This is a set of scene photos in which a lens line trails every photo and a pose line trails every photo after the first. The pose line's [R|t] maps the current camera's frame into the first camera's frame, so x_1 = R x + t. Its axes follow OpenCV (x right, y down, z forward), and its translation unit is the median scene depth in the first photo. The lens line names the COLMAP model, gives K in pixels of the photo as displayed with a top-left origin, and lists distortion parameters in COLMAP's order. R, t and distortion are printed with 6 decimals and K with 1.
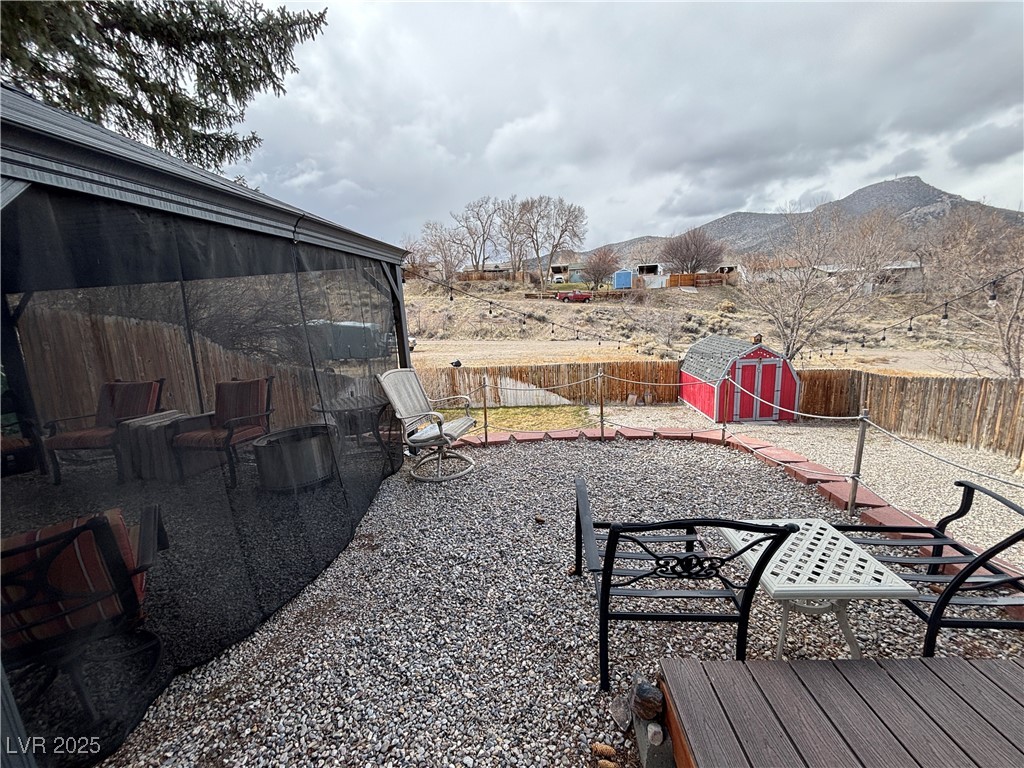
lens RADIAL K [[413.4, 0, 511.0], [0, 413.4, 385.7], [0, 0, 1]] dist [0.013311, -0.006960]
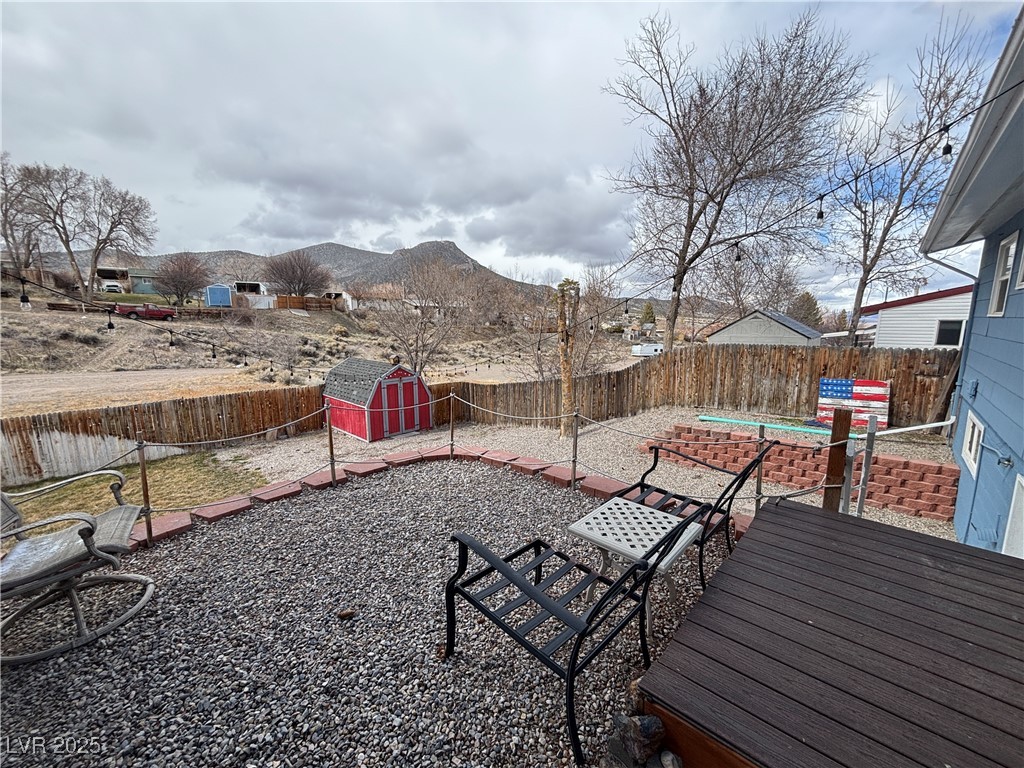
lens RADIAL K [[413.4, 0, 511.0], [0, 413.4, 385.7], [0, 0, 1]] dist [0.013311, -0.006960]
pose [[0.635302, -0.077717, 0.768343, -0.048689], [0.120637, 0.992696, 0.000662, -0.006548], [-0.762783, 0.092270, 0.640038, 0.050100]]
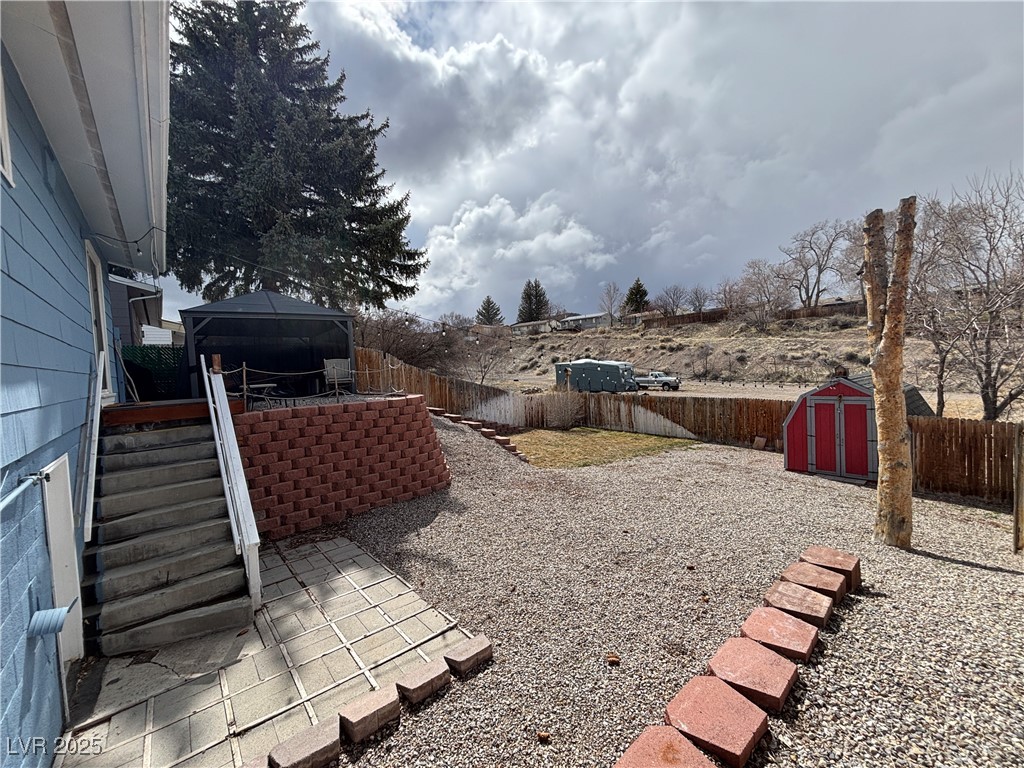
lens RADIAL K [[413.4, 0, 511.0], [0, 413.4, 385.7], [0, 0, 1]] dist [0.013311, -0.006960]
pose [[0.671701, 0.047130, -0.739322, 0.576604], [-0.127253, 0.990481, -0.052473, 0.027858], [0.729812, 0.129328, 0.671304, -0.005226]]
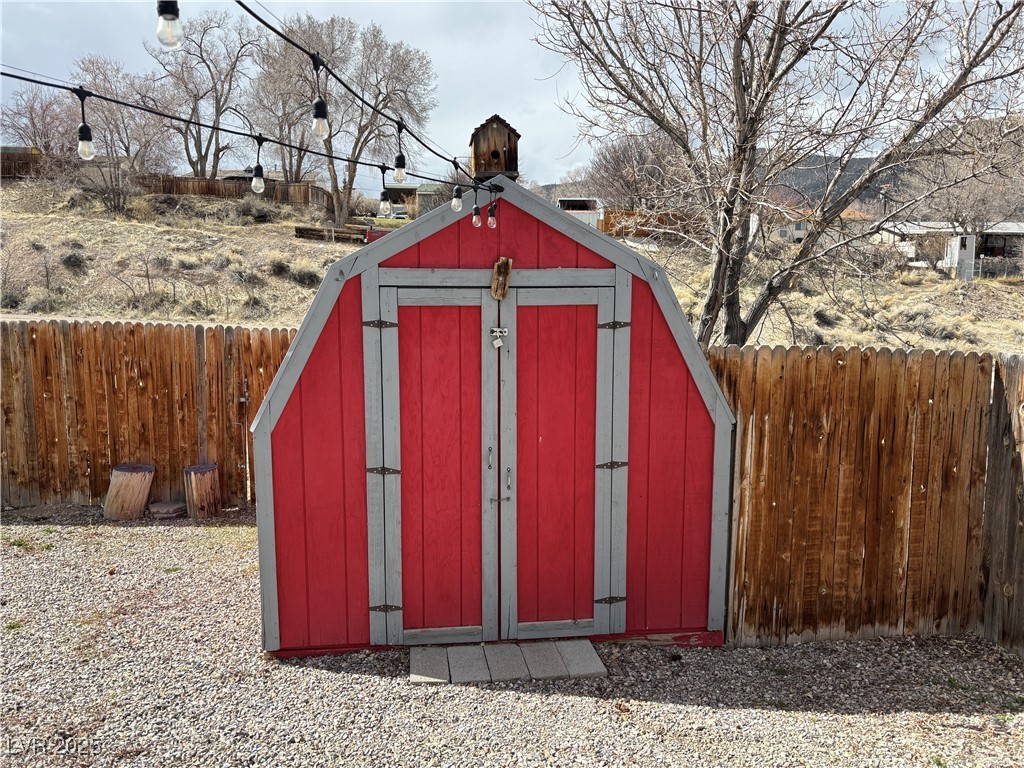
lens RADIAL K [[763.3, 0, 511.0], [0, 763.3, 374.1], [0, 0, 1]] dist [0.051099, -0.000811]
pose [[0.983534, 0.030573, 0.178119, 0.413849], [-0.016200, 0.996534, -0.081597, 0.000992], [-0.179996, 0.077368, 0.980620, 0.530106]]
